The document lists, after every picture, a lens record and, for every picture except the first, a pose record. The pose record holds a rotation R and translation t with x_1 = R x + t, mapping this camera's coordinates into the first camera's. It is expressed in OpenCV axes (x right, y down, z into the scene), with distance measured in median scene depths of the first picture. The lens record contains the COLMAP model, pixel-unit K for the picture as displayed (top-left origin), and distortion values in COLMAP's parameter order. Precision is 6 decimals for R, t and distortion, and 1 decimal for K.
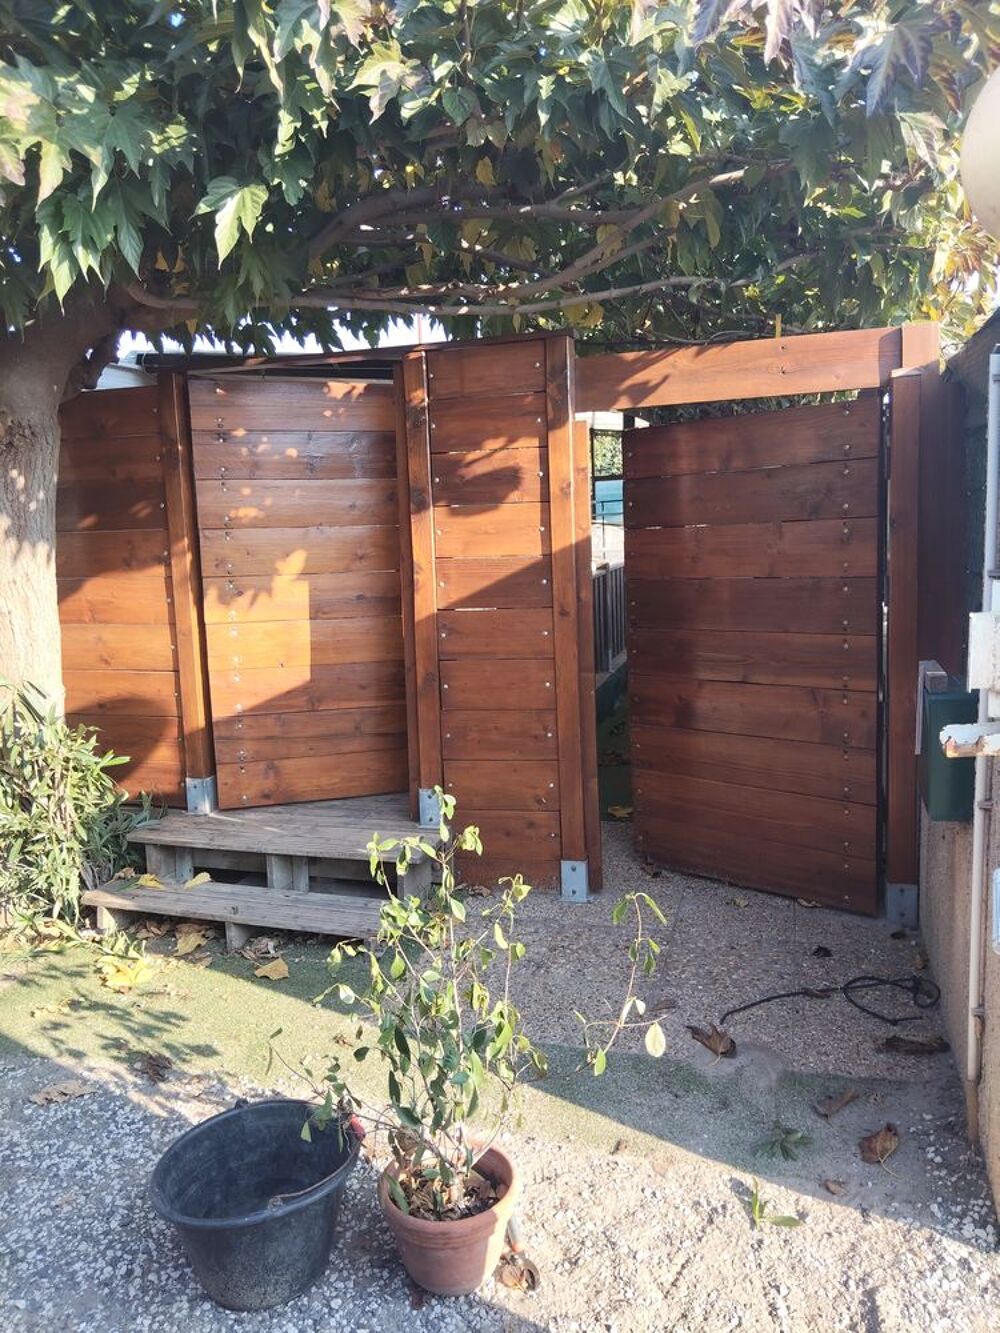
lens RADIAL K [[993.9, 0, 498.2], [0, 993.9, 666.1], [0, 0, 1]] dist [0.008581, -0.002091]
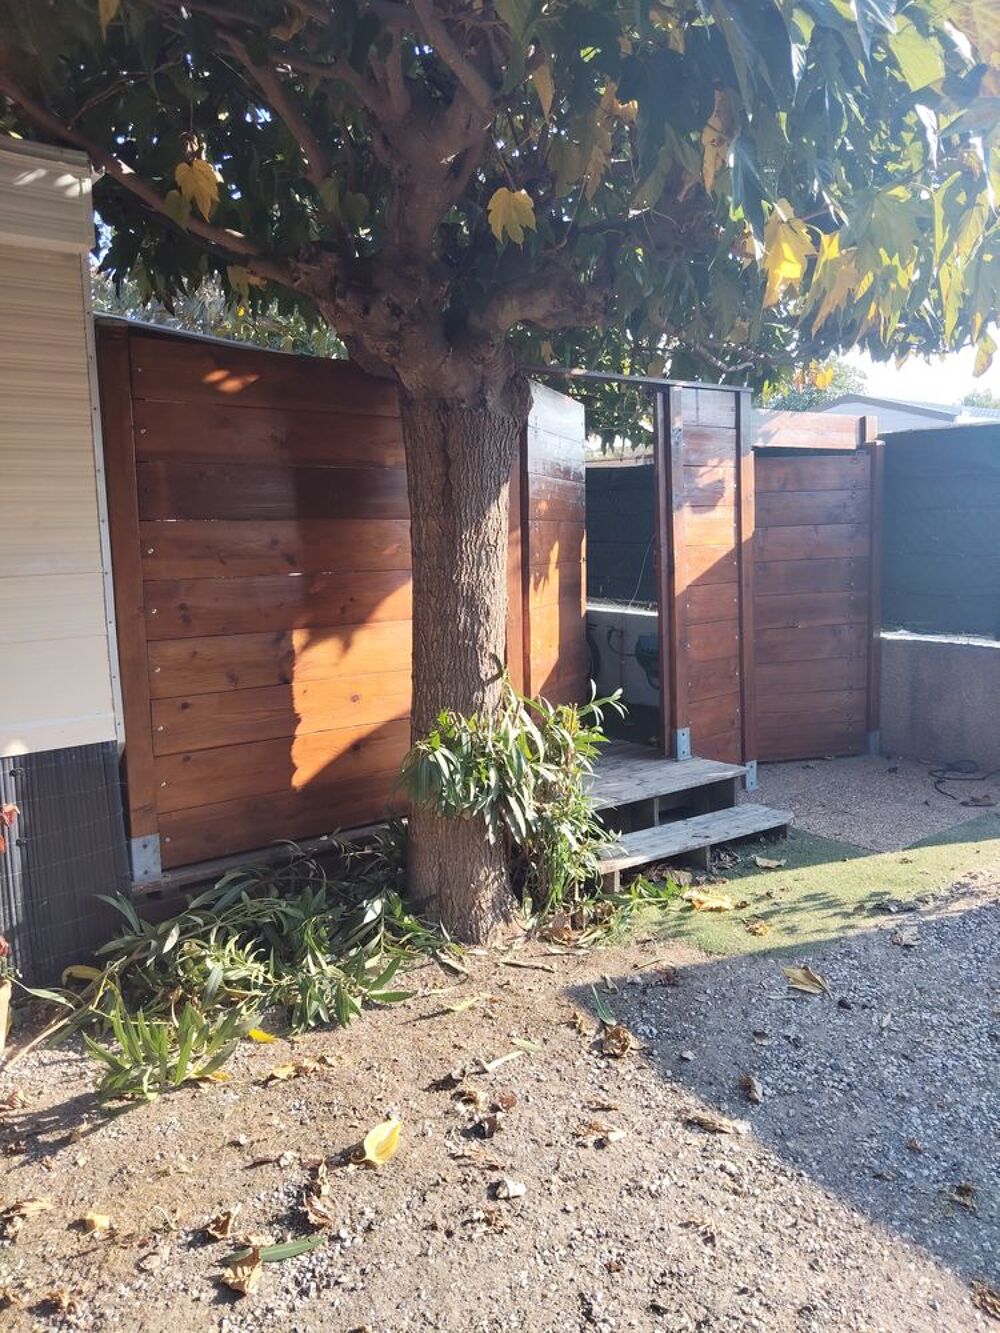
lens RADIAL K [[993.9, 0, 496.7], [0, 993.9, 664.8], [0, 0, 1]] dist [0.008581, -0.002091]
pose [[0.561466, -0.084487, 0.823176, -1.480577], [0.113557, 0.993230, 0.024487, -0.017416], [-0.819671, 0.079729, 0.567258, 0.552357]]
